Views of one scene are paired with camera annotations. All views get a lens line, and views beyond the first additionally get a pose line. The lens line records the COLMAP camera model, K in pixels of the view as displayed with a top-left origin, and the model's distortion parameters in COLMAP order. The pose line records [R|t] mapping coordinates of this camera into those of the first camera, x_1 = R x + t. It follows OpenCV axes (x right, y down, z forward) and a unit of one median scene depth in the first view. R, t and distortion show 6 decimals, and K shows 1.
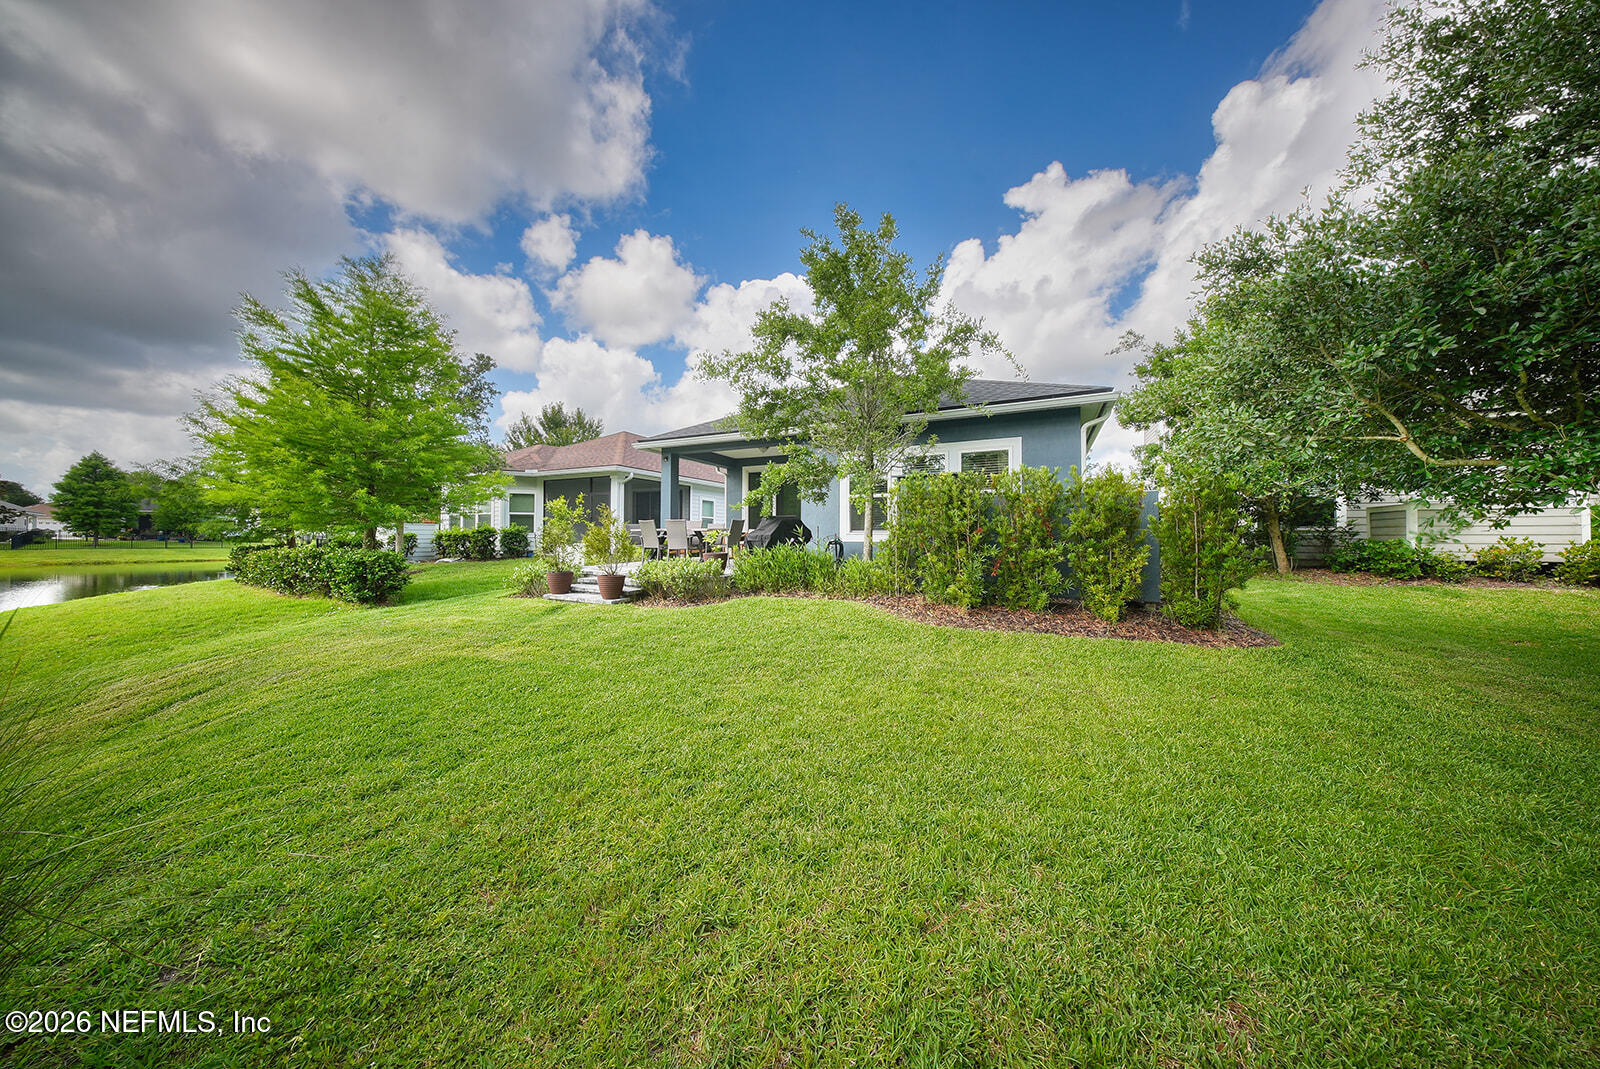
lens RADIAL K [[471.7, 0, 800.4], [0, 471.7, 529.1], [0, 0, 1]] dist [-0.016149, 0.000027]
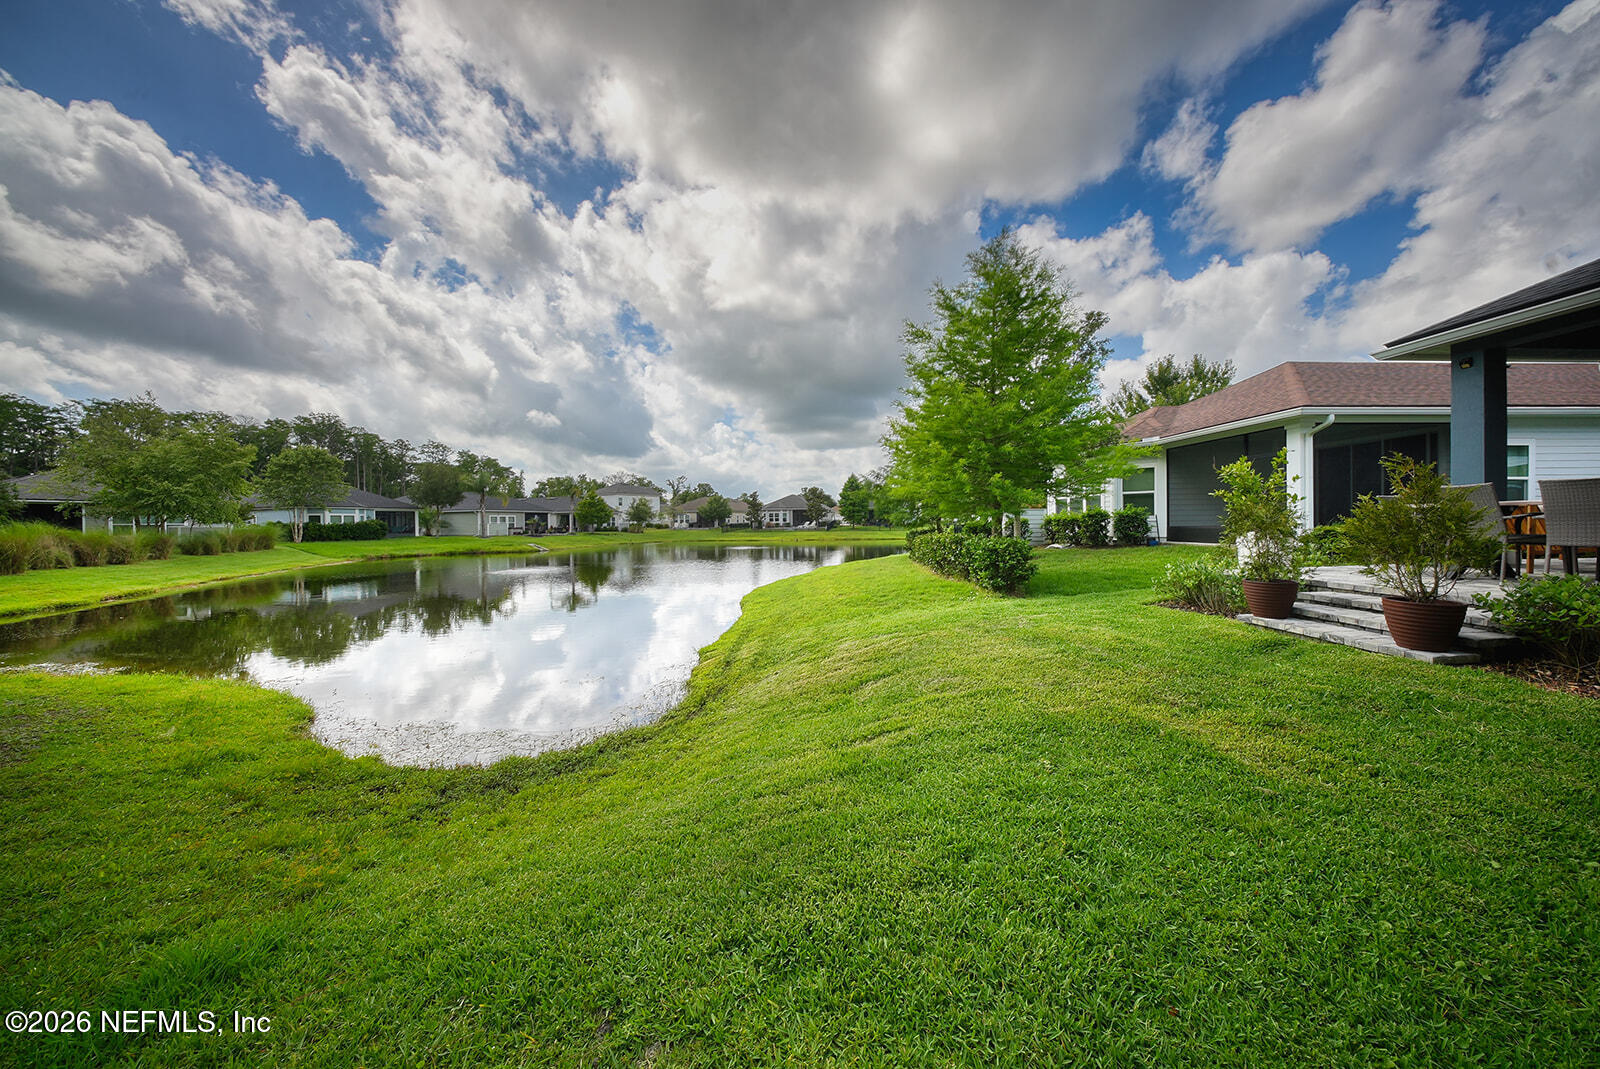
lens RADIAL K [[471.7, 0, 800.4], [0, 471.7, 529.1], [0, 0, 1]] dist [-0.016149, 0.000027]
pose [[0.439481, 0.002821, -0.898247, -0.152838], [0.029794, 0.999399, 0.017716, -0.001483], [0.897757, -0.034549, 0.439133, 0.129796]]
